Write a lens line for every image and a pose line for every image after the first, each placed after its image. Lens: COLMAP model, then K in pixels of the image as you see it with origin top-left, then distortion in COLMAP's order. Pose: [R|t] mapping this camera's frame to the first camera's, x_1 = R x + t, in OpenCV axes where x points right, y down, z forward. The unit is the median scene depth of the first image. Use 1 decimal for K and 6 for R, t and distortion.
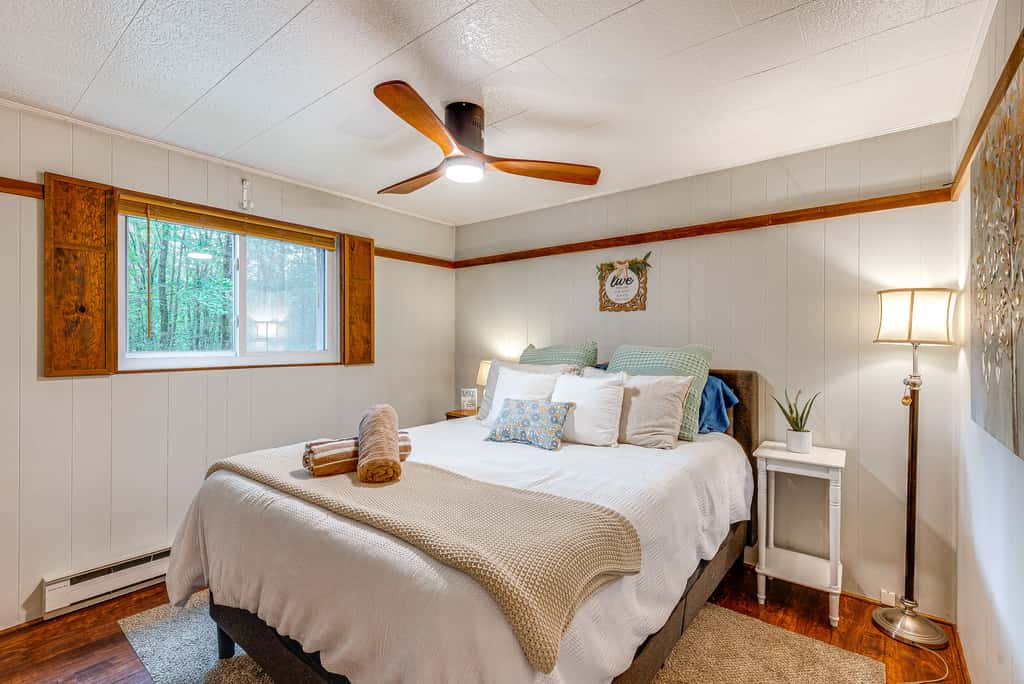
lens RADIAL K [[438.3, 0, 522.5], [0, 438.3, 339.8], [0, 0, 1]] dist [0.017088, -0.000237]
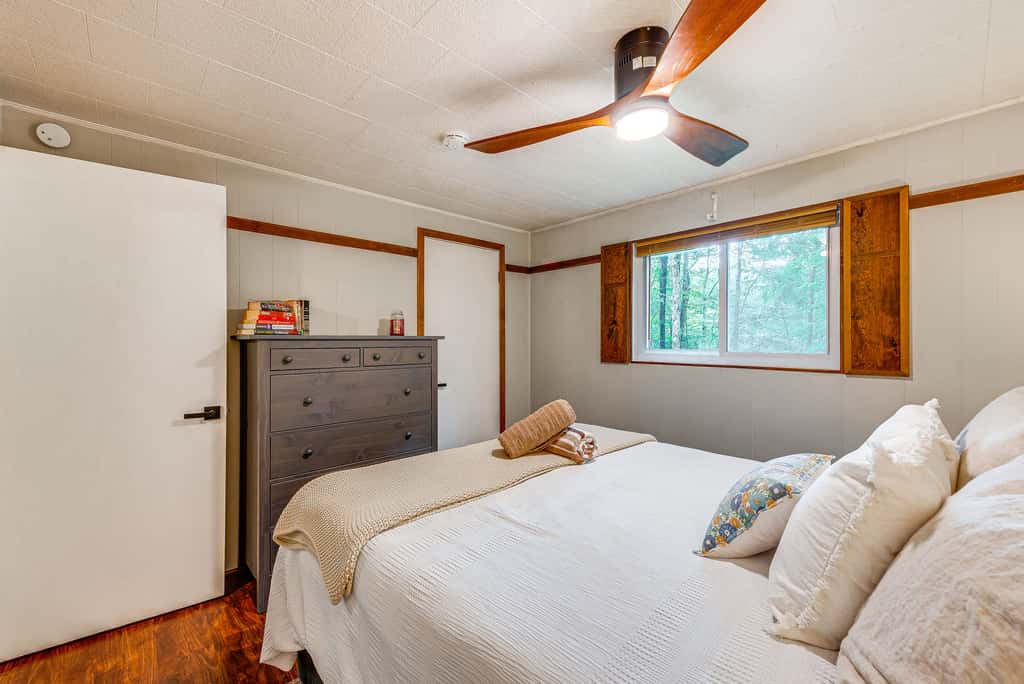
lens RADIAL K [[438.3, 0, 522.5], [0, 438.3, 339.8], [0, 0, 1]] dist [0.017088, -0.000237]
pose [[-0.156298, 0.004665, -0.987699, 0.605480], [0.006357, 0.999973, 0.003717, -0.011092], [0.987689, -0.005698, -0.156324, 0.824564]]
